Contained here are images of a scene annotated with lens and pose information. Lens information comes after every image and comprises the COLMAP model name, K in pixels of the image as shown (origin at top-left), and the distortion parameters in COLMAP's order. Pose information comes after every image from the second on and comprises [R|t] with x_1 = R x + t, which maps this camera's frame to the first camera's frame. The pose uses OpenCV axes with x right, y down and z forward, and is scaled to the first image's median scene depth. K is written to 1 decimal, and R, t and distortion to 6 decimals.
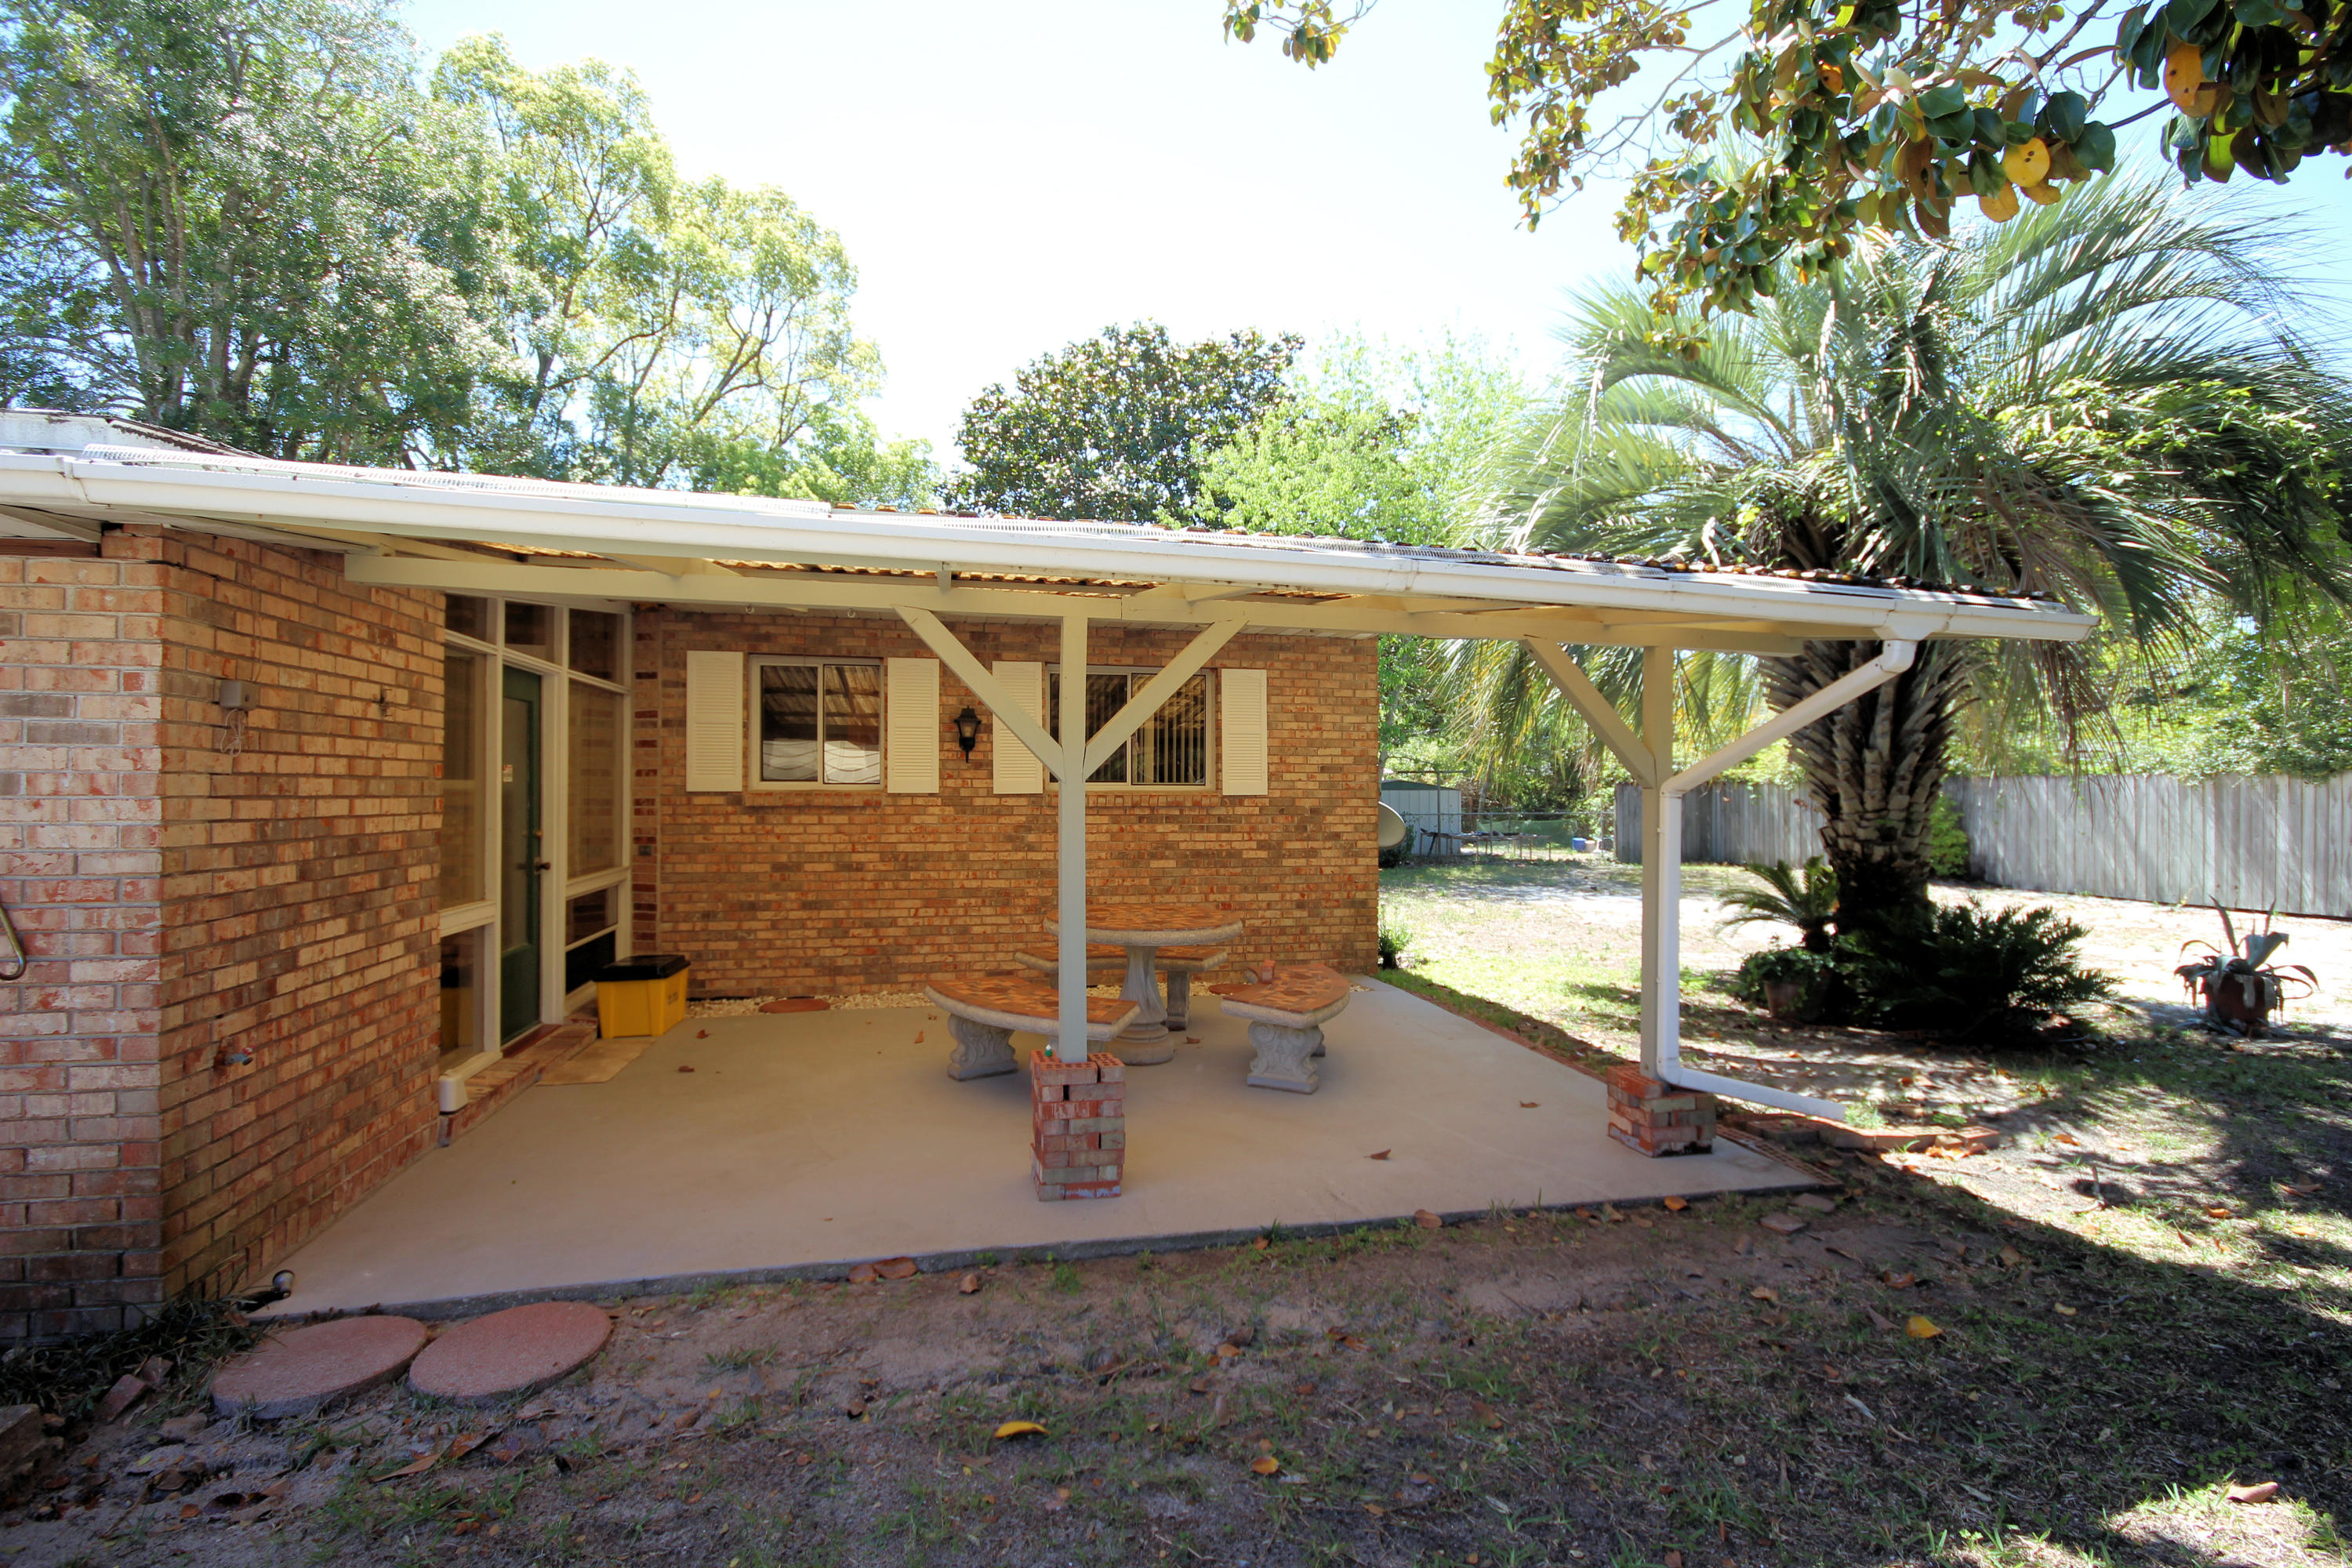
lens RADIAL K [[1089.3, 0, 1195.7], [0, 1089.3, 780.5], [0, 0, 1]] dist [-0.002868, -0.004531]
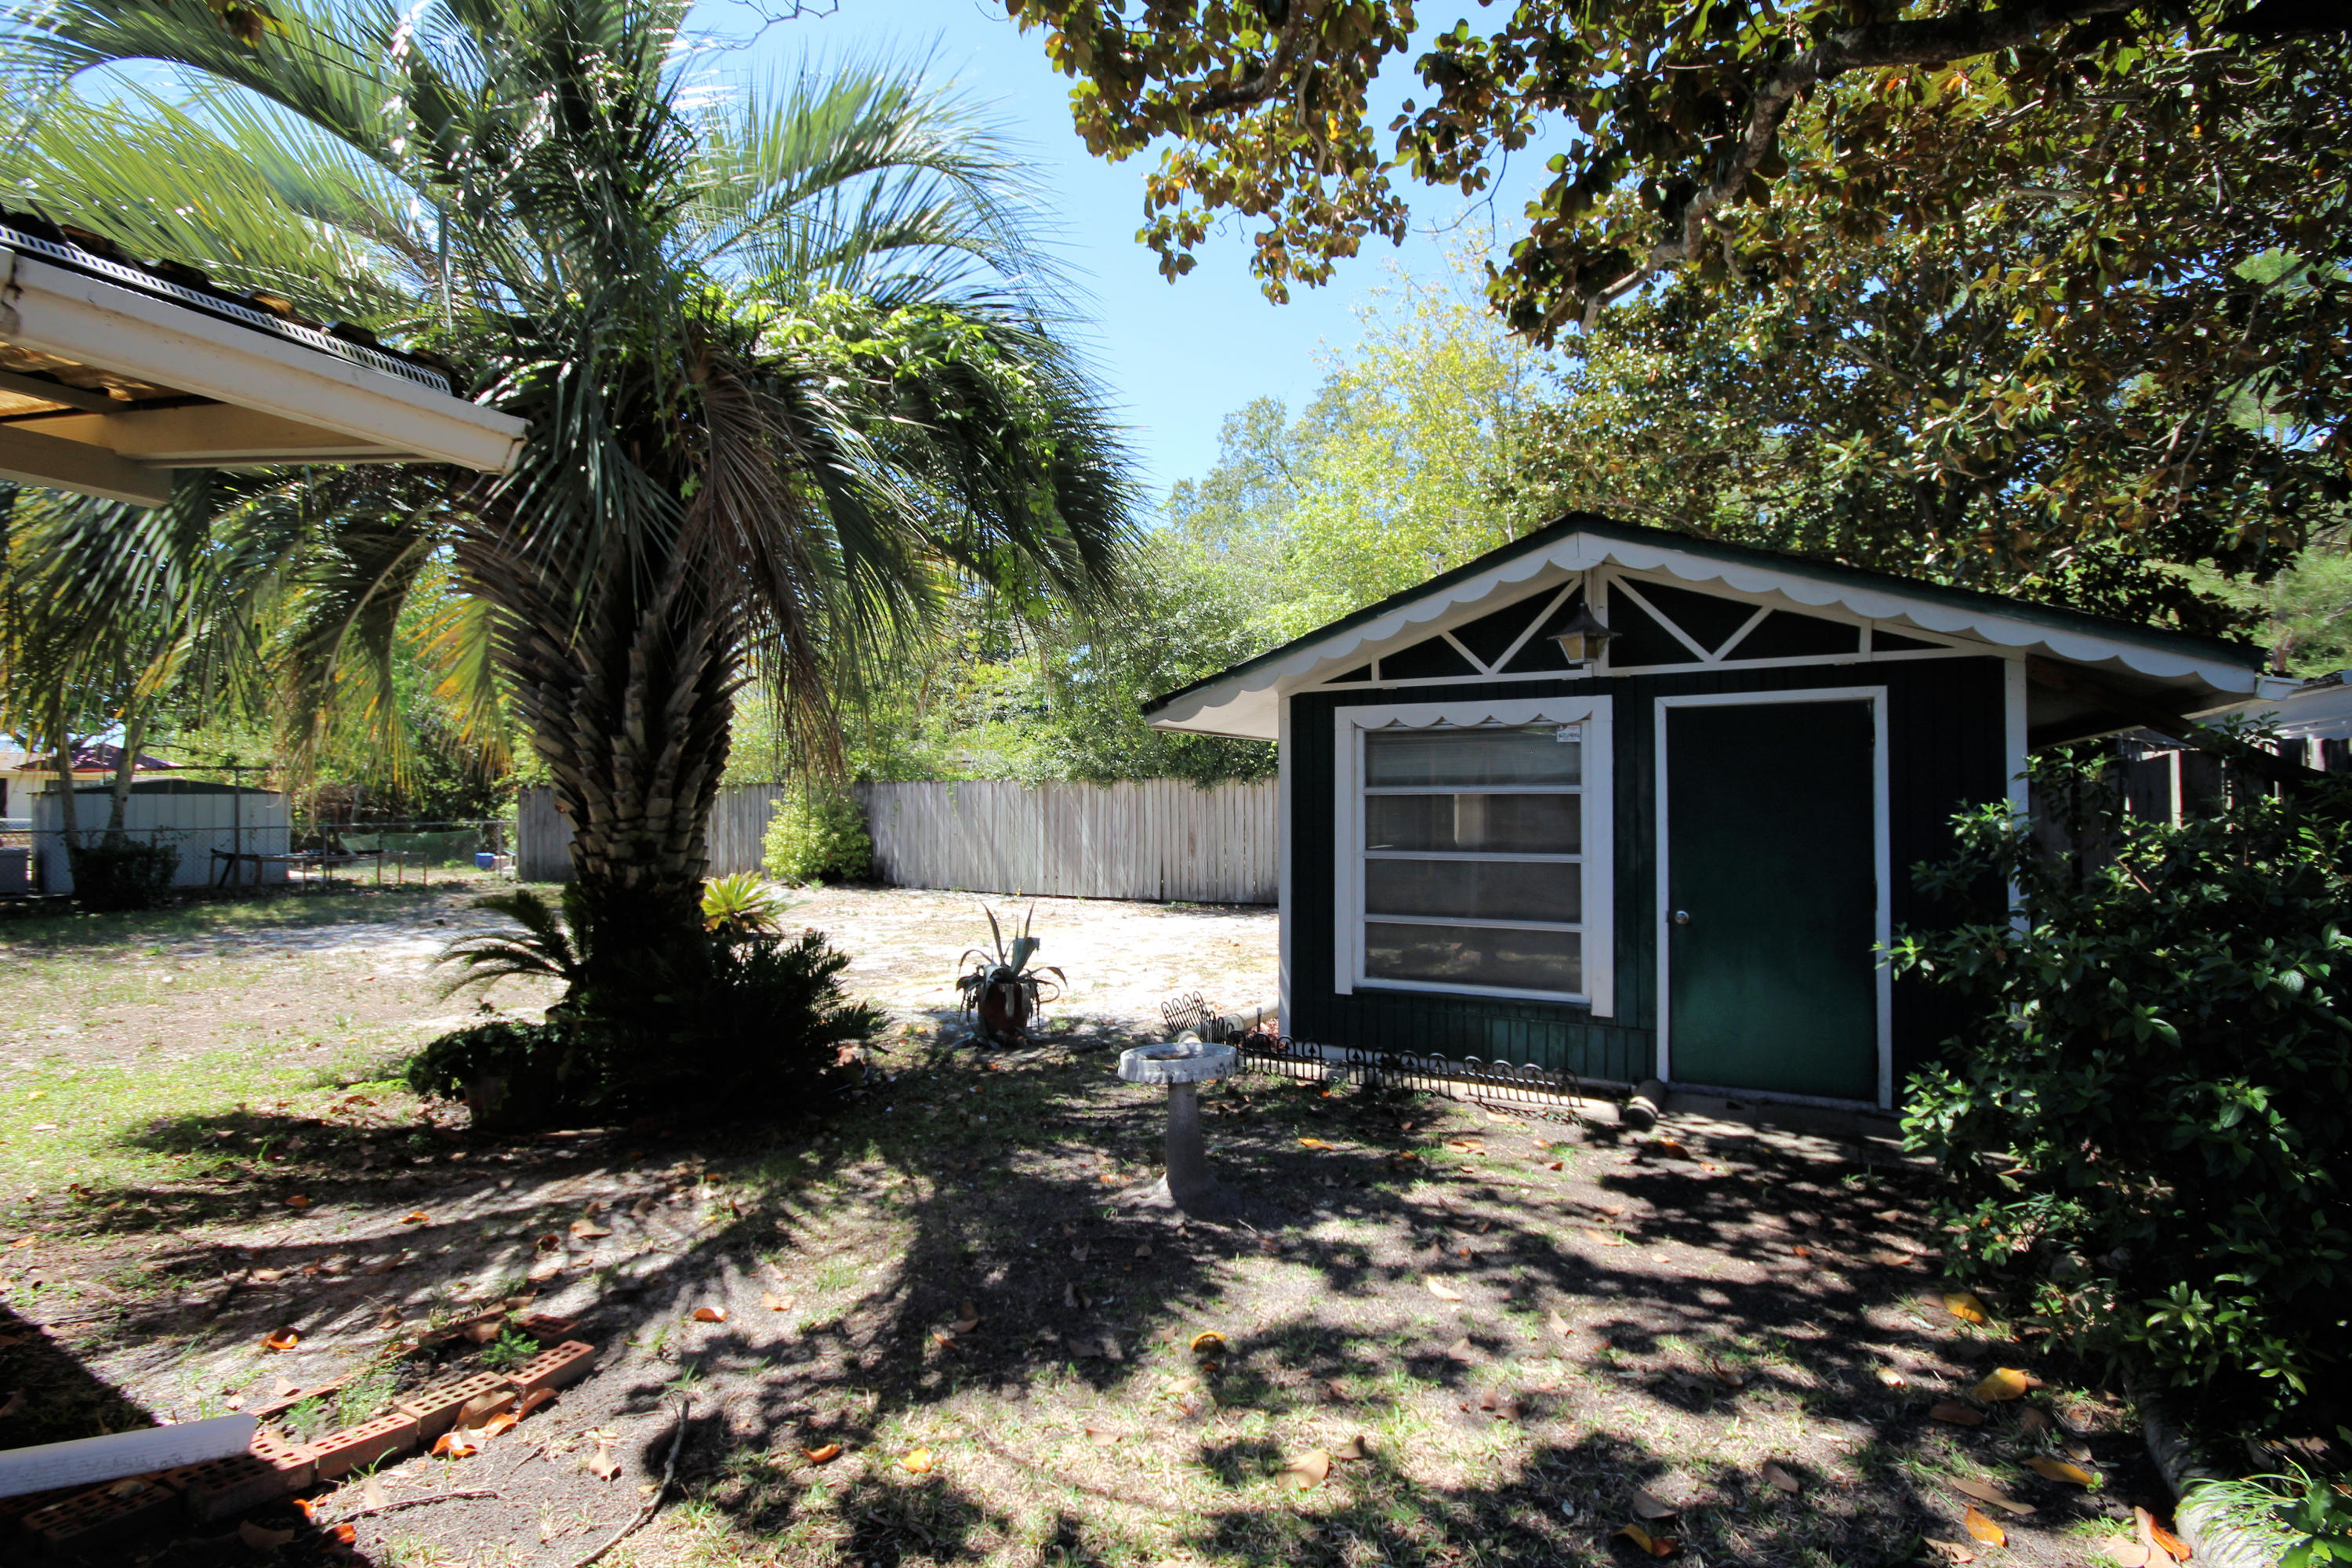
lens RADIAL K [[1089.3, 0, 1183.7], [0, 1089.3, 766.8], [0, 0, 1]] dist [-0.002868, -0.004531]
pose [[0.661978, 0.020275, 0.749249, 0.302930], [-0.006933, 0.999757, -0.020928, 0.004898], [-0.749491, 0.008659, 0.661958, 0.209906]]
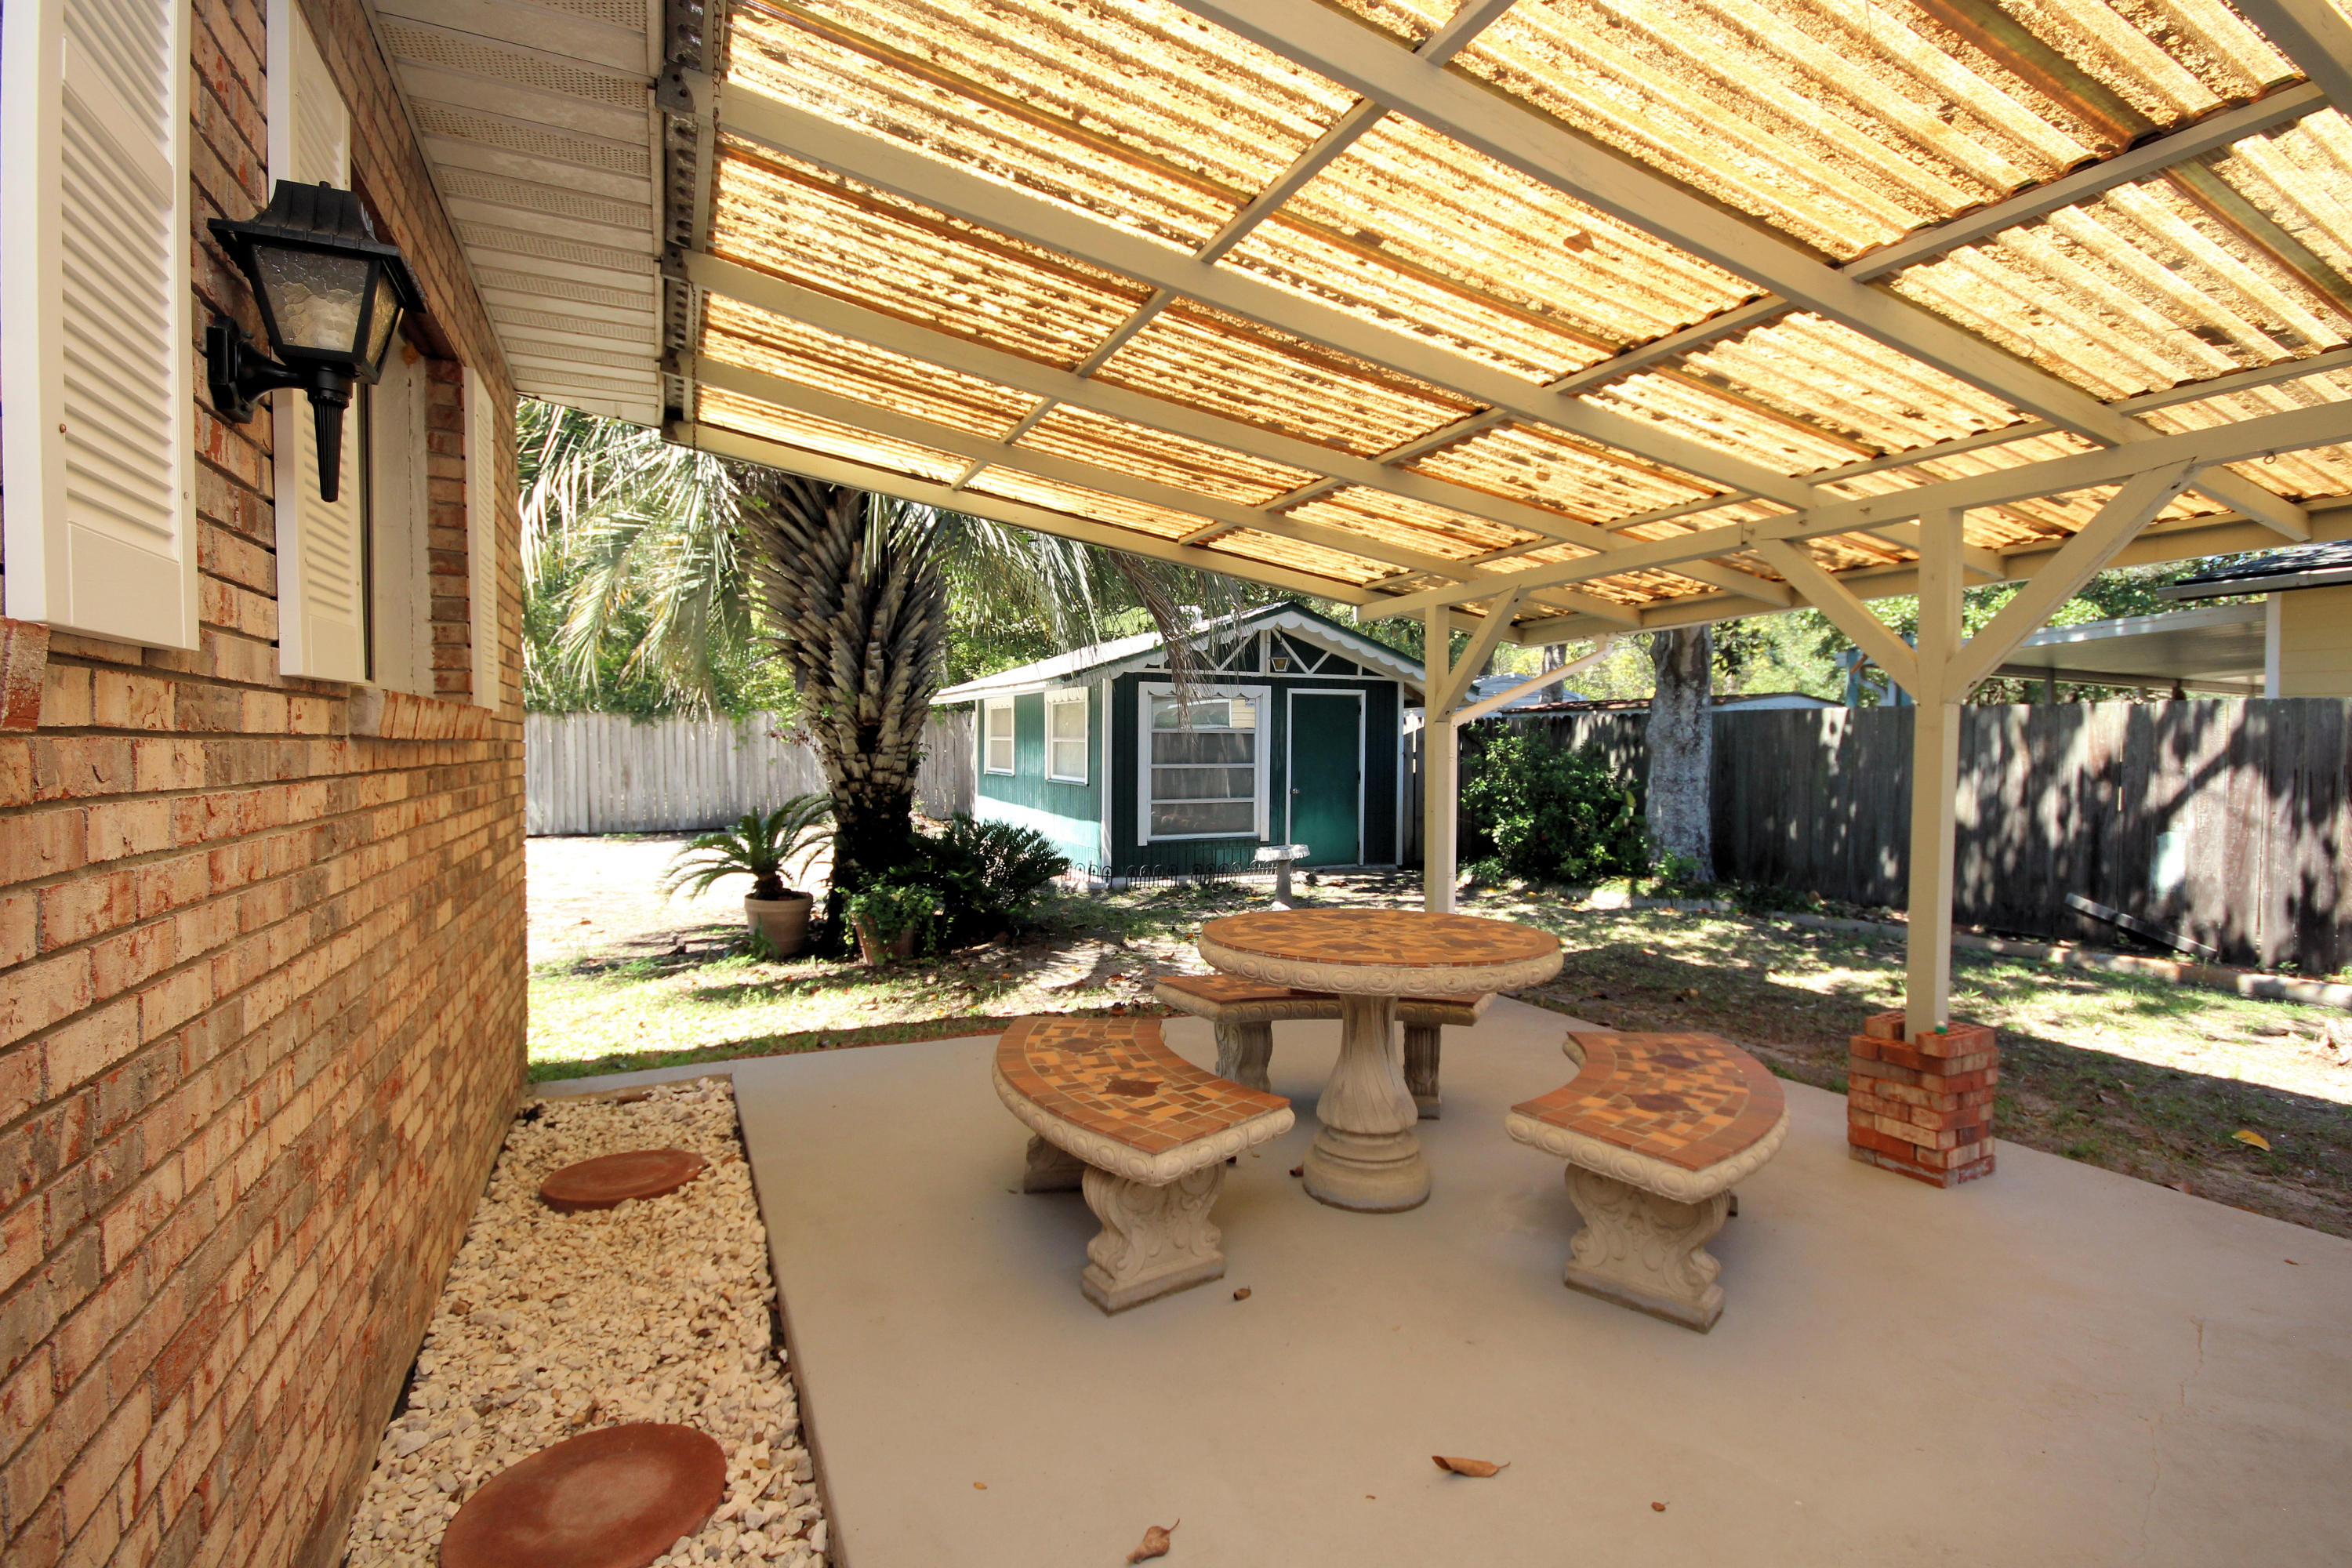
lens RADIAL K [[1089.3, 0, 1180.7], [0, 1089.3, 791.7], [0, 0, 1]] dist [-0.002868, -0.004531]
pose [[-0.211437, -0.046664, 0.976277, -0.432340], [-0.017628, 0.998879, 0.043926, 0.022218], [-0.977233, -0.007922, -0.212023, 0.932529]]
